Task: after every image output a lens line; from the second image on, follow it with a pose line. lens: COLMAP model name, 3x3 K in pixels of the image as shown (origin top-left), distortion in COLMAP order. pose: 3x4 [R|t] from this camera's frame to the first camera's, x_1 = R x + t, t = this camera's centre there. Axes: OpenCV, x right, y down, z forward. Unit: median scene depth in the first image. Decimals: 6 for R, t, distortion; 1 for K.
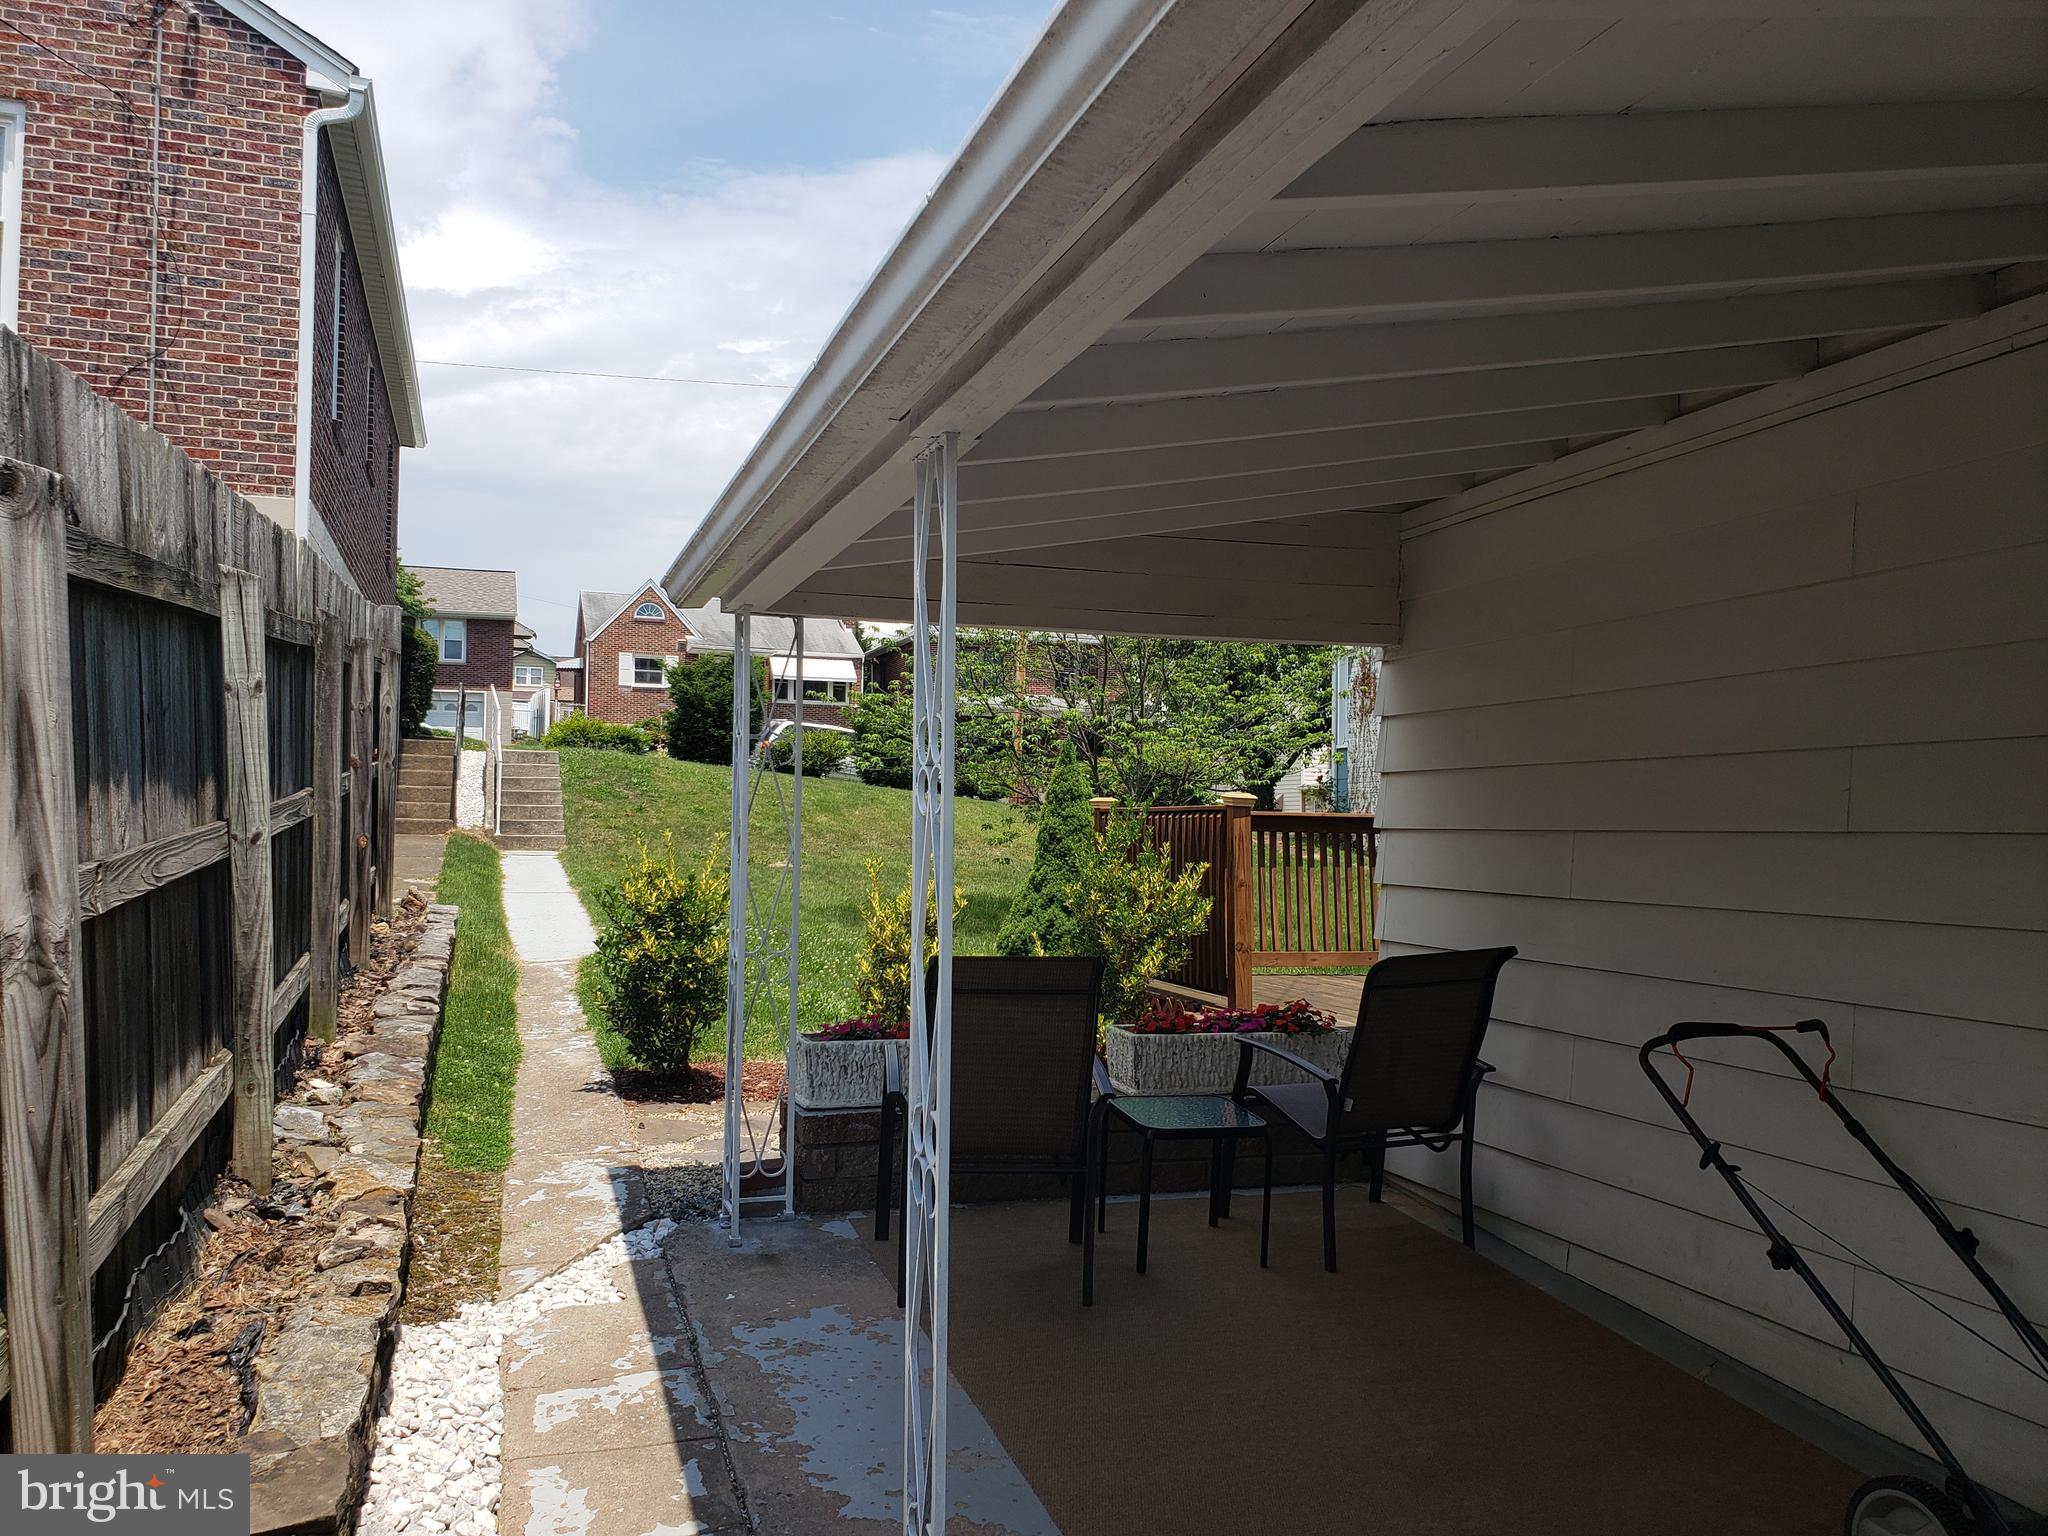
lens RADIAL K [[1584.6, 0, 1024.0], [0, 1584.6, 768.0], [0, 0, 1]] dist [0.017114, 0.002374]
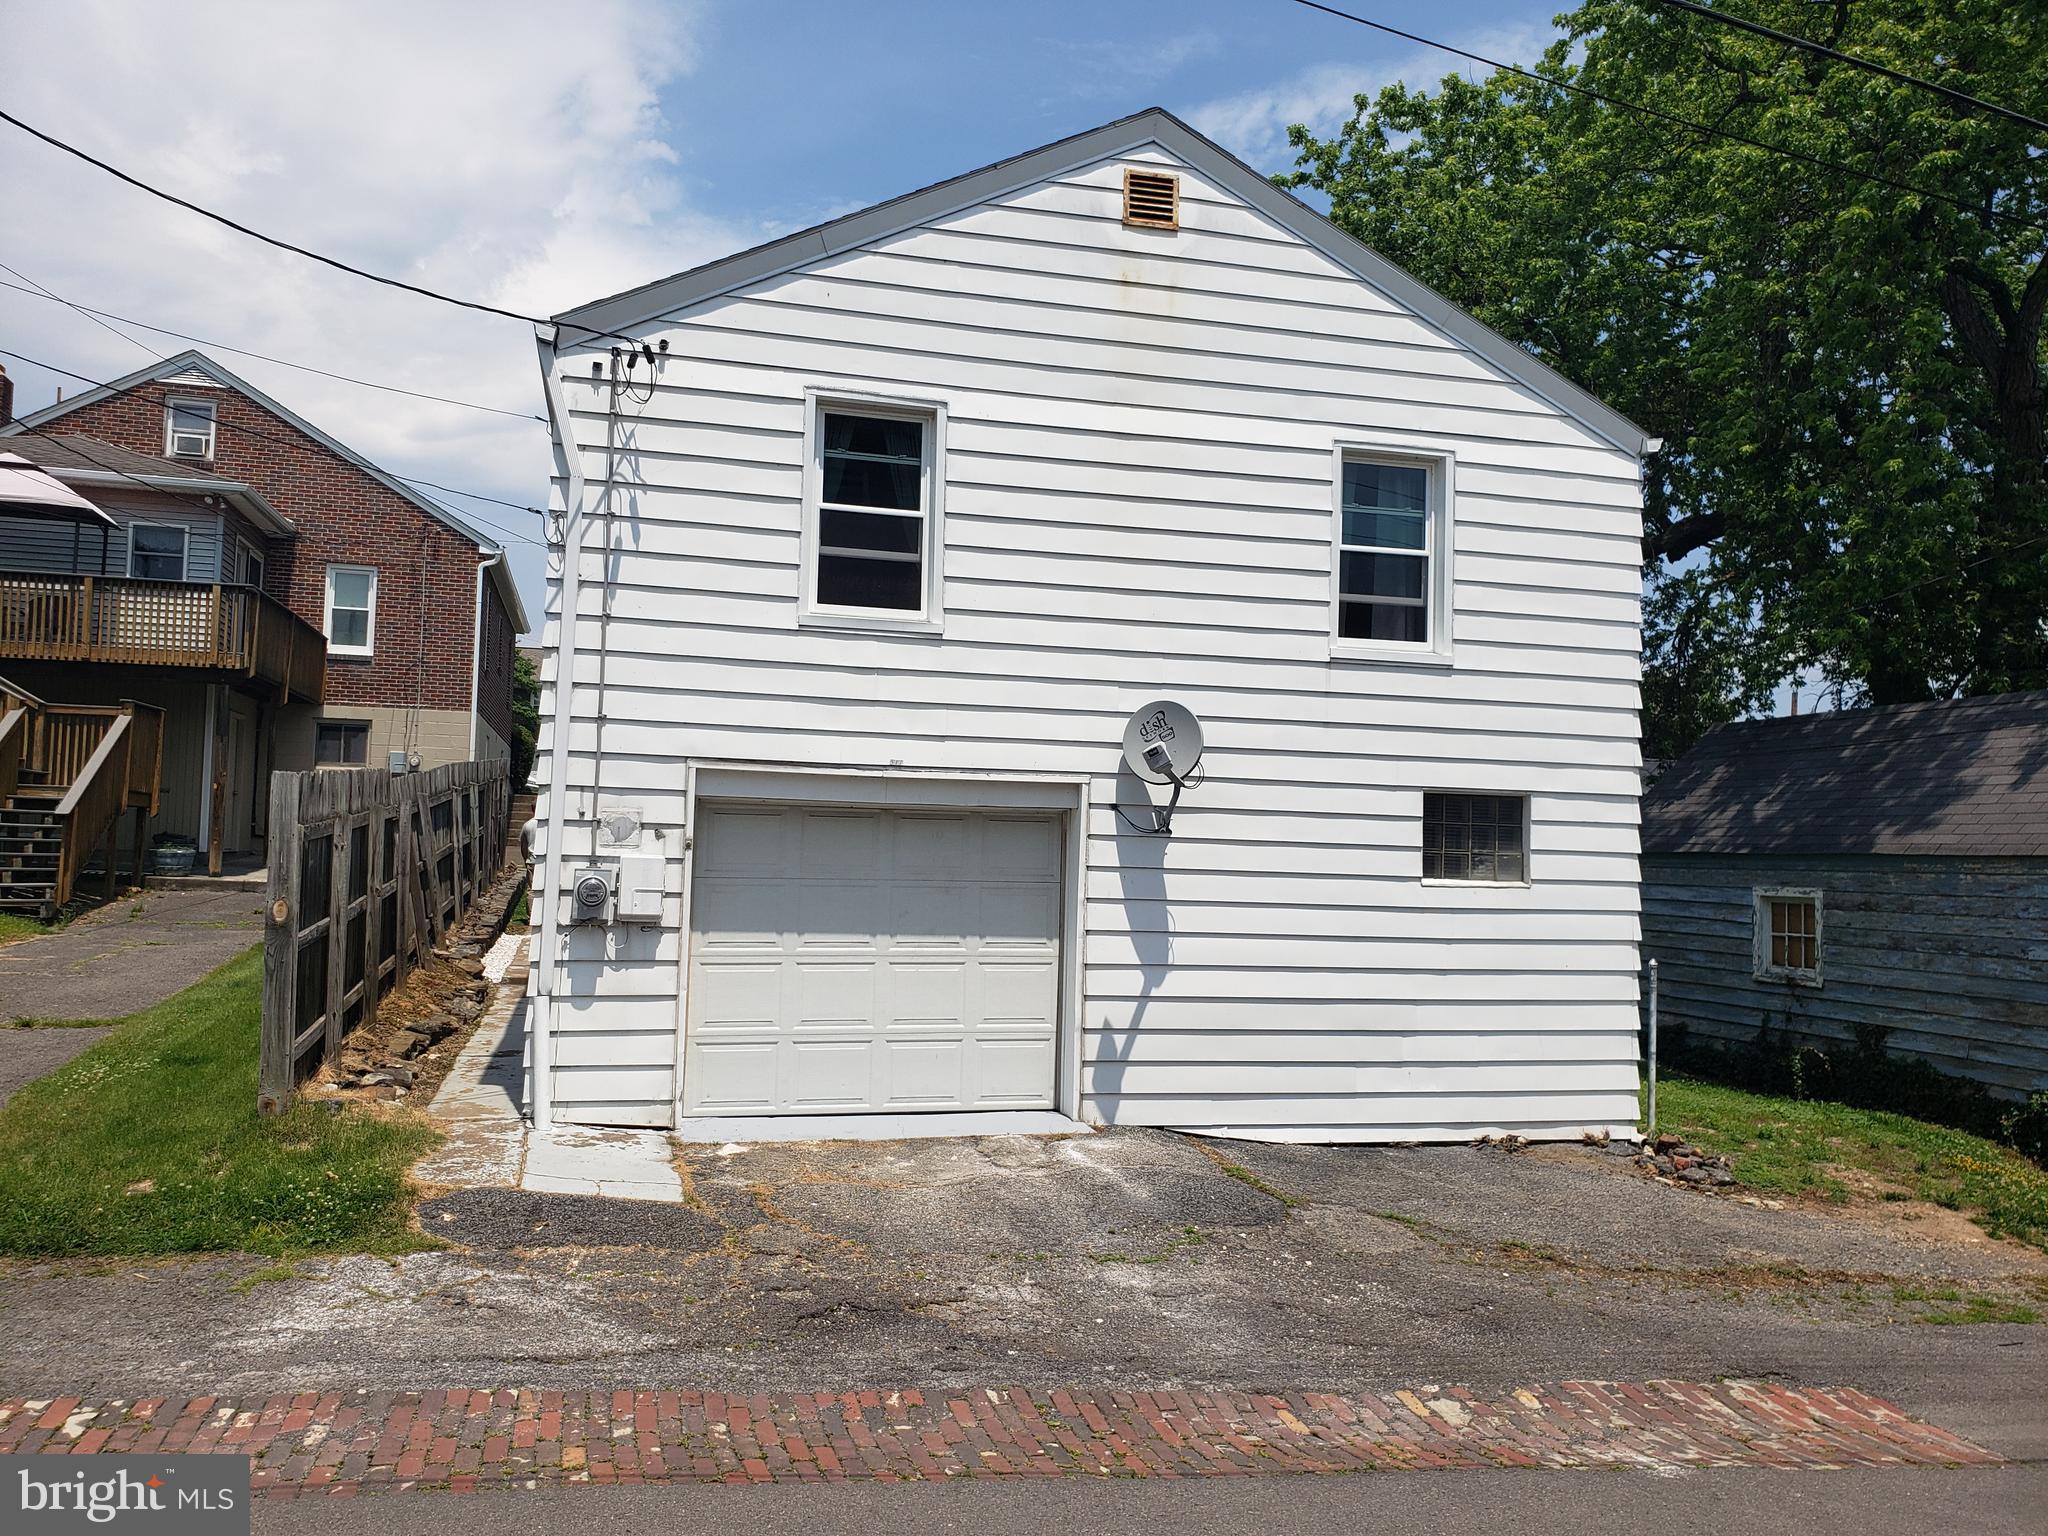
lens RADIAL K [[1591.0, 0, 1026.9], [0, 1591.0, 784.3], [0, 0, 1]] dist [0.007316, 0.004558]
pose [[0.997574, 0.015066, -0.067964, 0.322105], [-0.015764, 0.999828, -0.009737, -0.021068], [0.067806, 0.010785, 0.997640, -0.788621]]
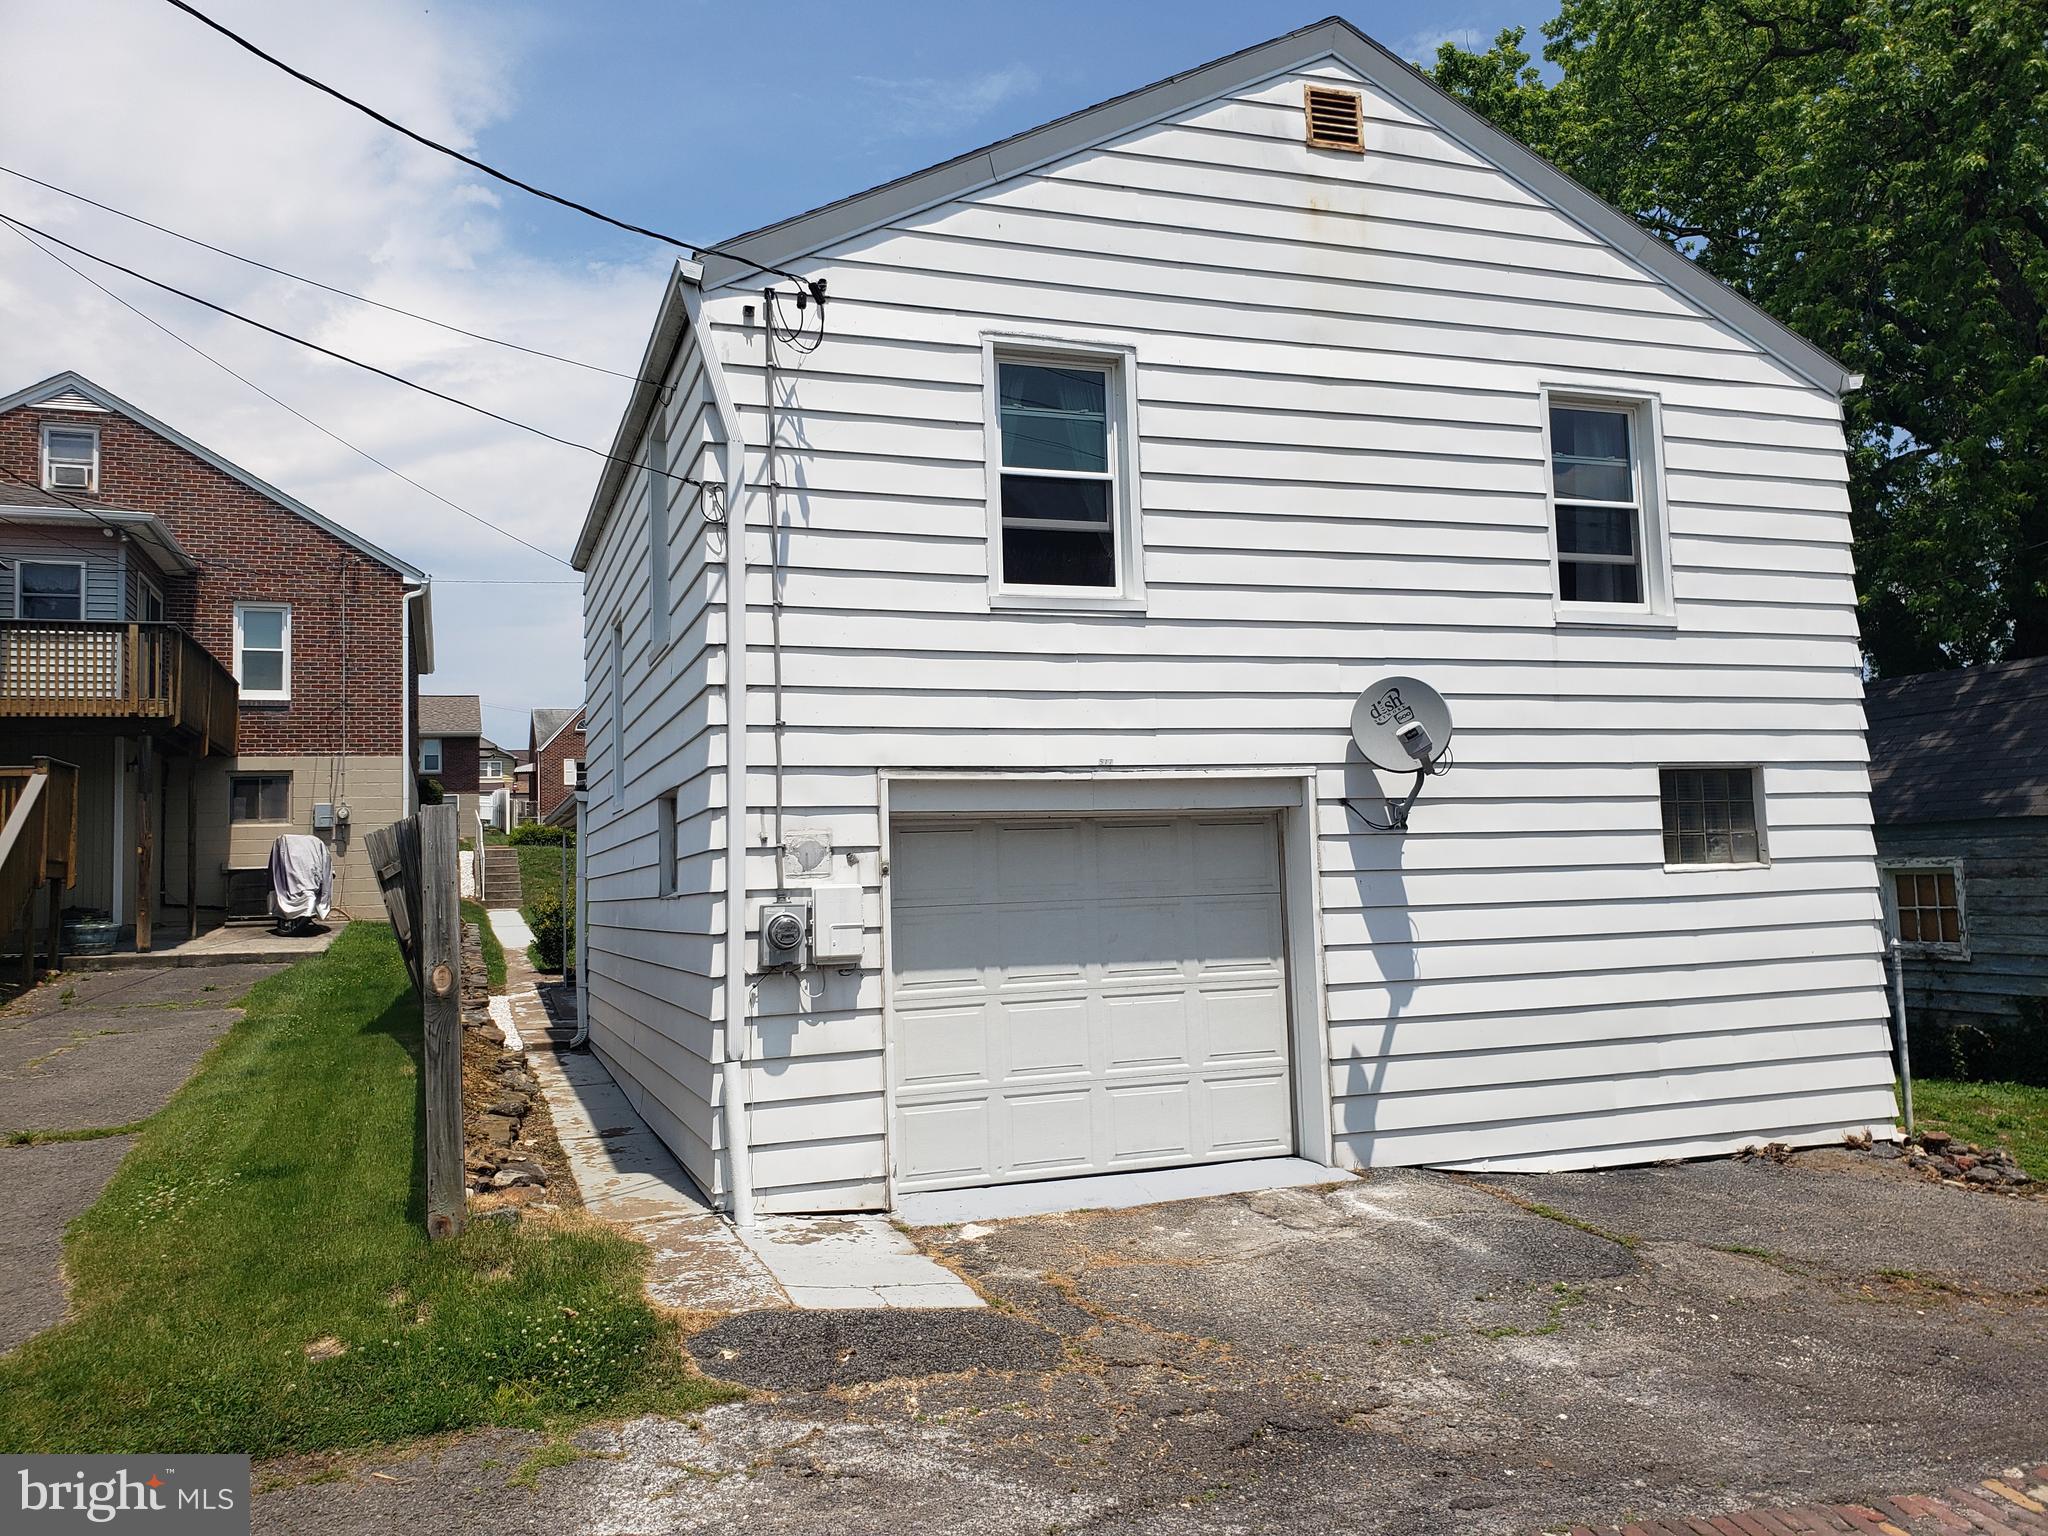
lens RADIAL K [[1584.6, 0, 1024.0], [0, 1584.6, 768.0], [0, 0, 1]] dist [0.017114, 0.002374]
pose [[0.998958, -0.038531, 0.024474, 0.212211], [0.039391, 0.998587, -0.035663, -0.016087], [-0.023065, 0.036590, 0.999064, -0.720237]]
